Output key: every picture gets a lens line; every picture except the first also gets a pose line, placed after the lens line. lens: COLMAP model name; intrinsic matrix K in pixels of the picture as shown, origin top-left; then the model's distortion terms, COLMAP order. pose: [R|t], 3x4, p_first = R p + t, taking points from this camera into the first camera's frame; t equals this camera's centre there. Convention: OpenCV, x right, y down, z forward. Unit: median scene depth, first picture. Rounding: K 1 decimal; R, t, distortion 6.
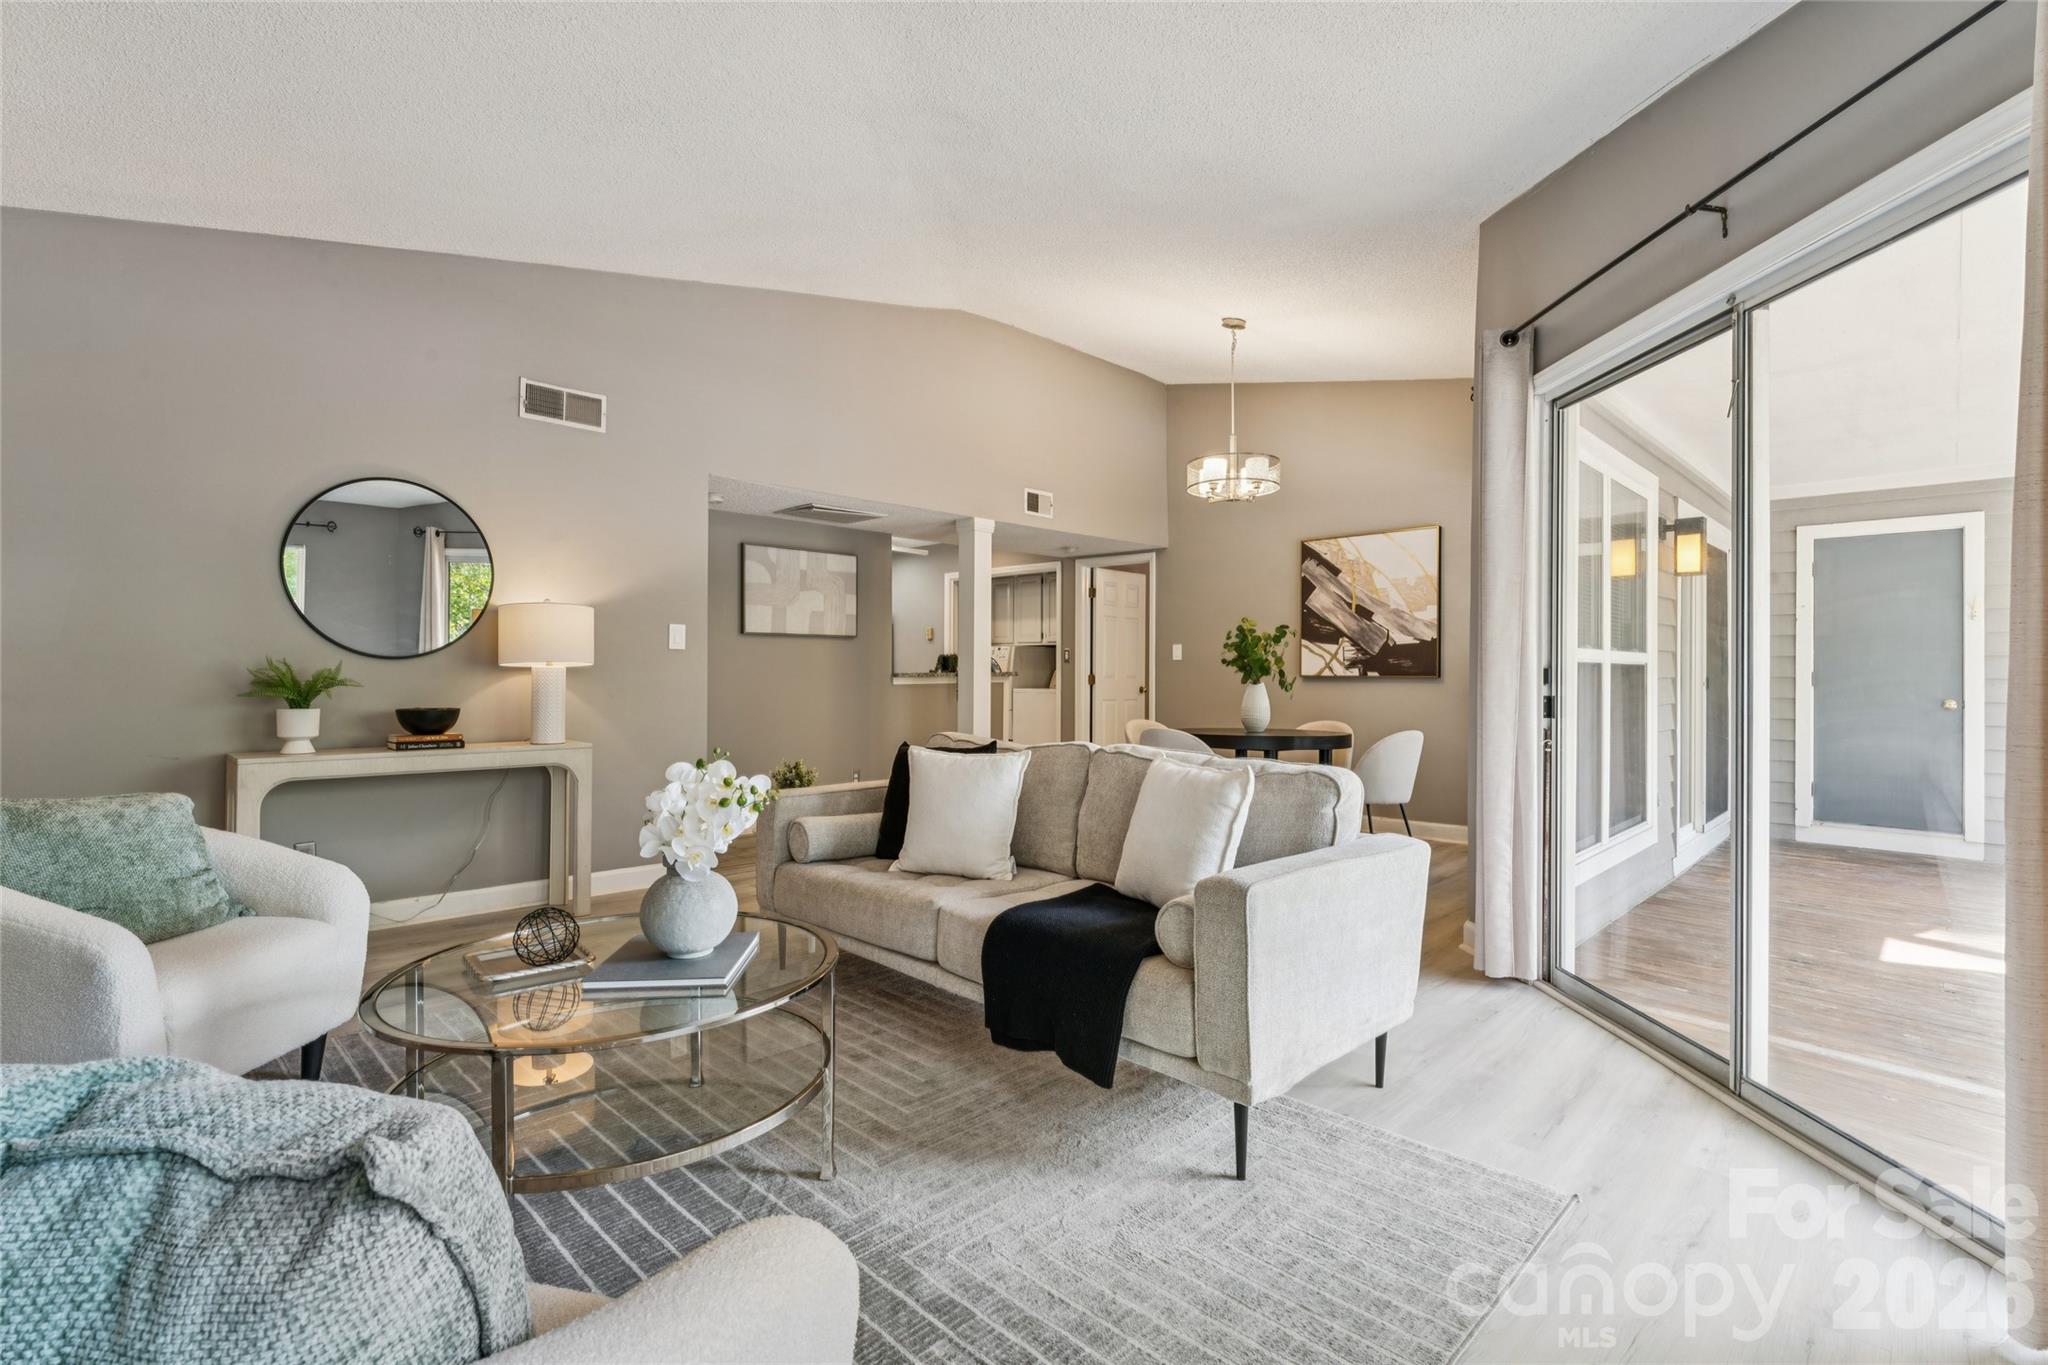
lens RADIAL K [[942.7, 0, 1033.3], [0, 942.7, 669.7], [0, 0, 1]] dist [0.001292, 0.000009]
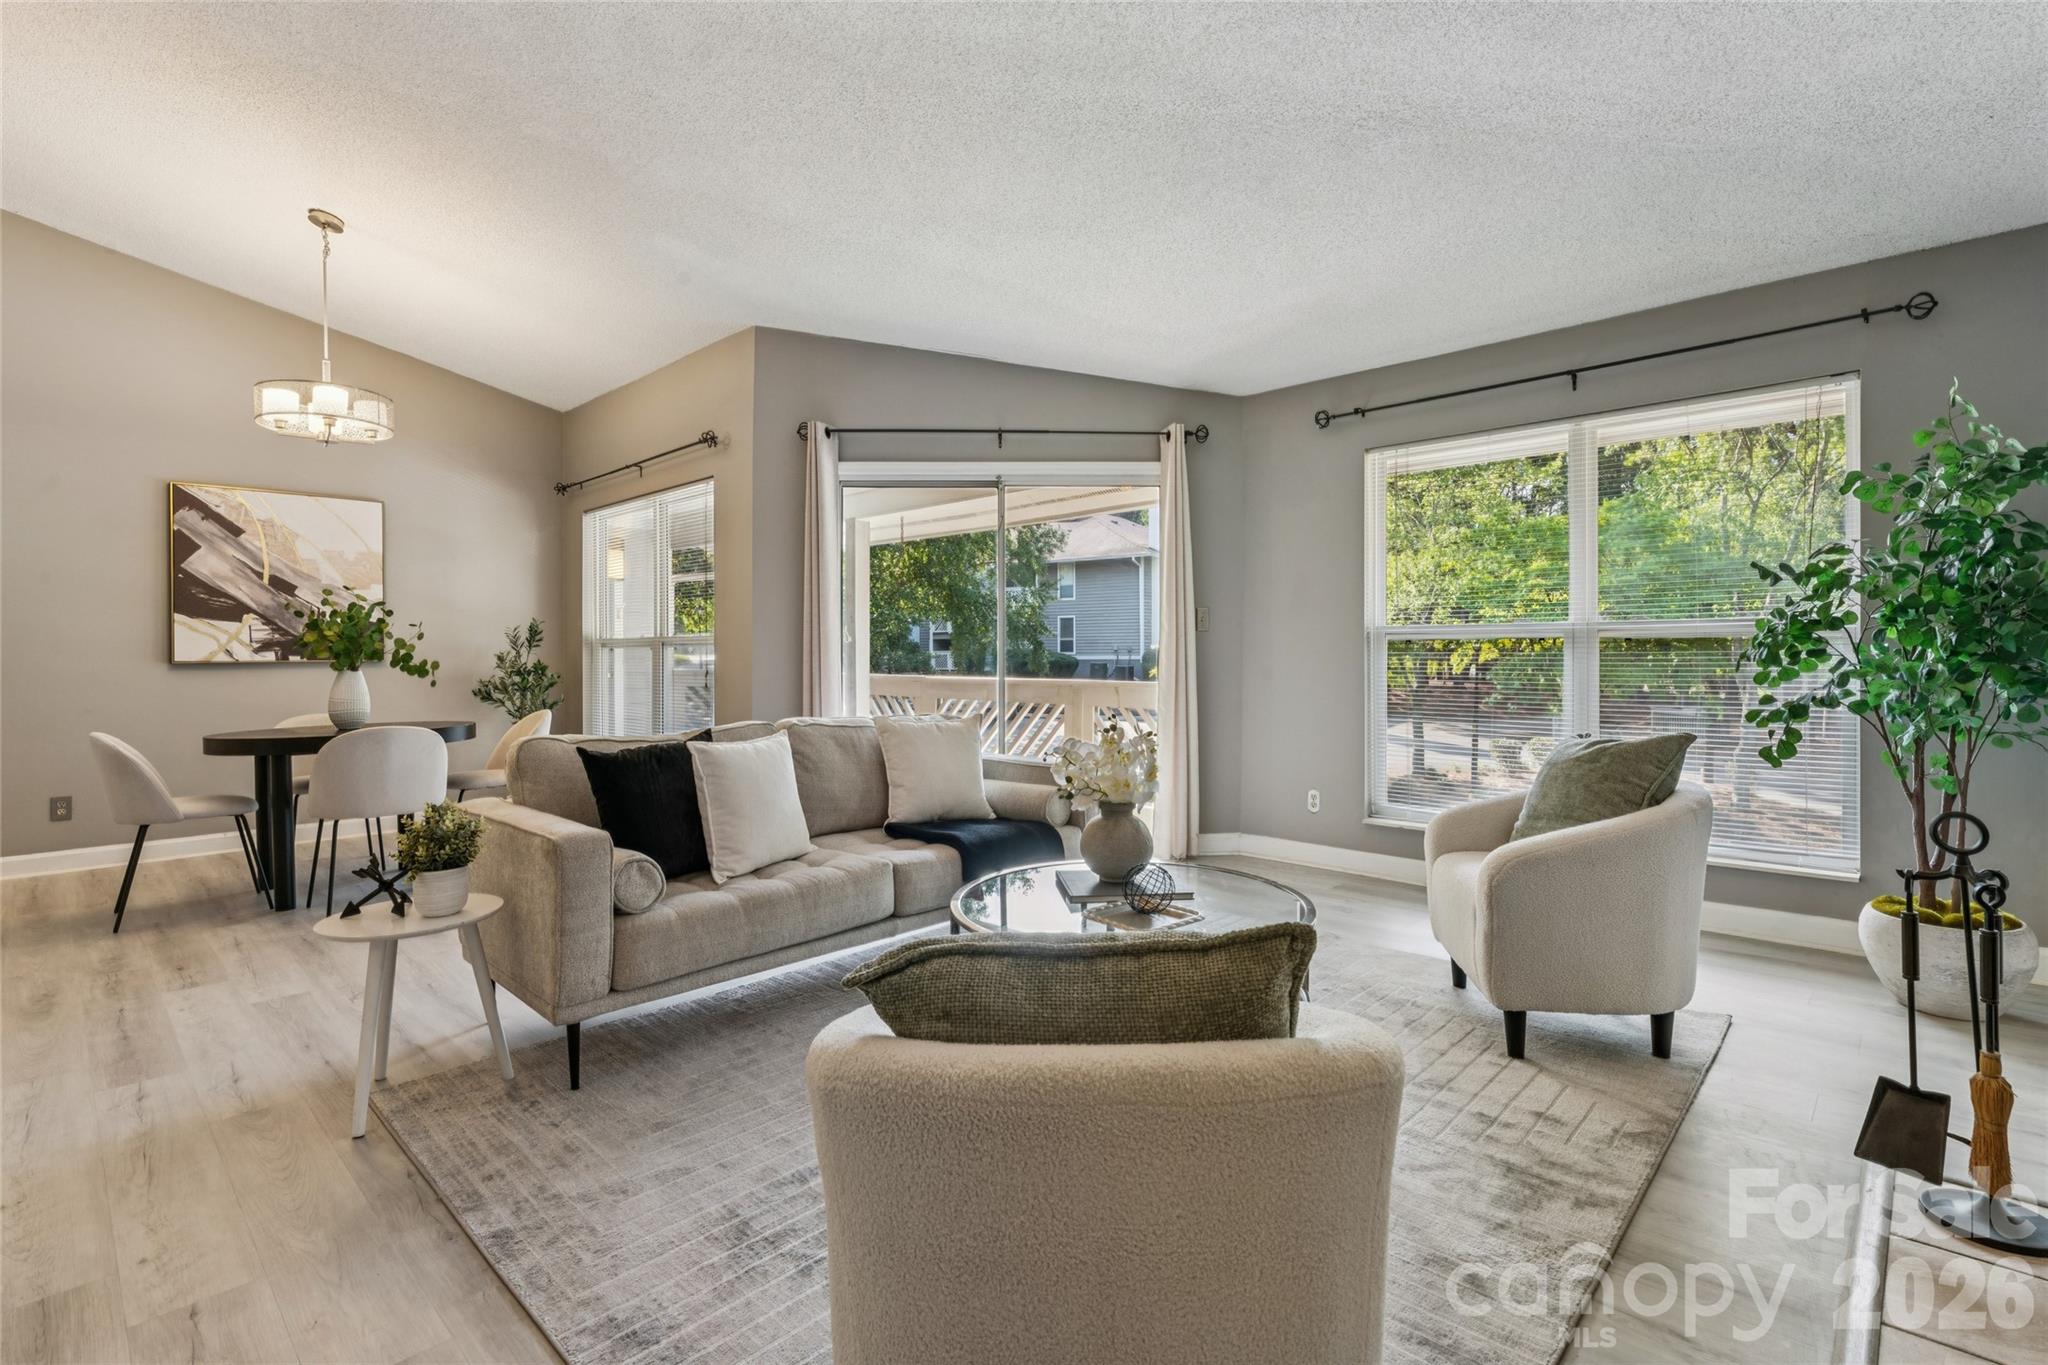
lens RADIAL K [[949.0, 0, 1020.3], [0, 949.0, 645.5], [0, 0, 1]] dist [-0.000301, -0.000622]
pose [[-0.012708, 0.005260, 0.999905, -0.497085], [0.003568, 0.999980, -0.005215, -0.000184], [-0.999913, 0.003502, -0.012726, 0.349095]]
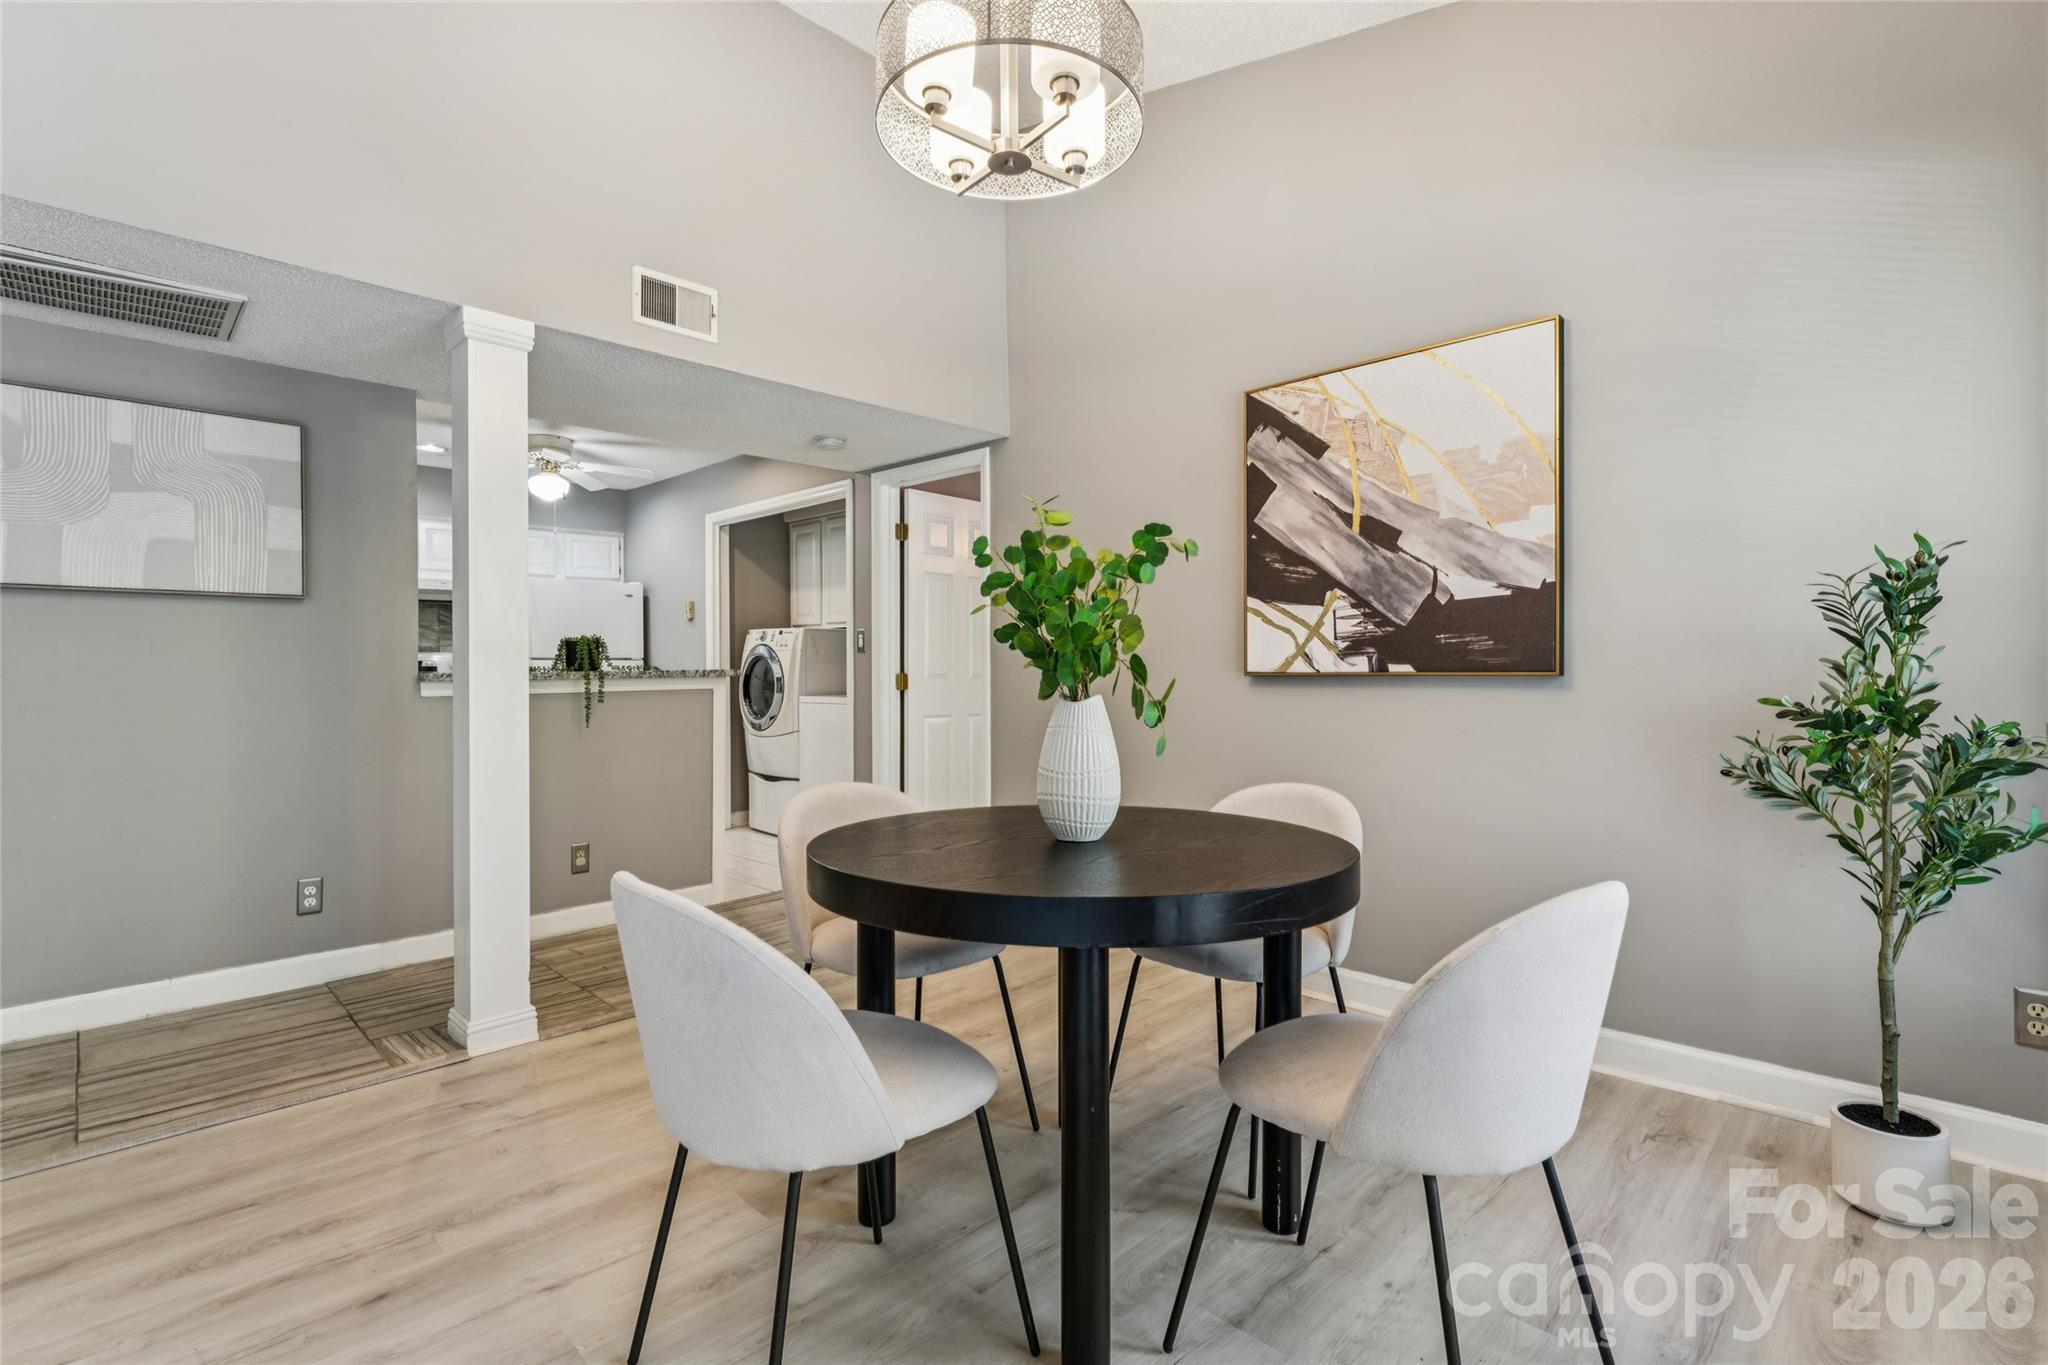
lens RADIAL K [[942.7, 0, 1033.3], [0, 942.7, 669.7], [0, 0, 1]] dist [0.001292, 0.000009]
pose [[0.999954, -0.007335, 0.006156, 0.179582], [0.007318, 0.999969, 0.002763, 0.002655], [-0.006176, -0.002718, 0.999977, 0.542790]]
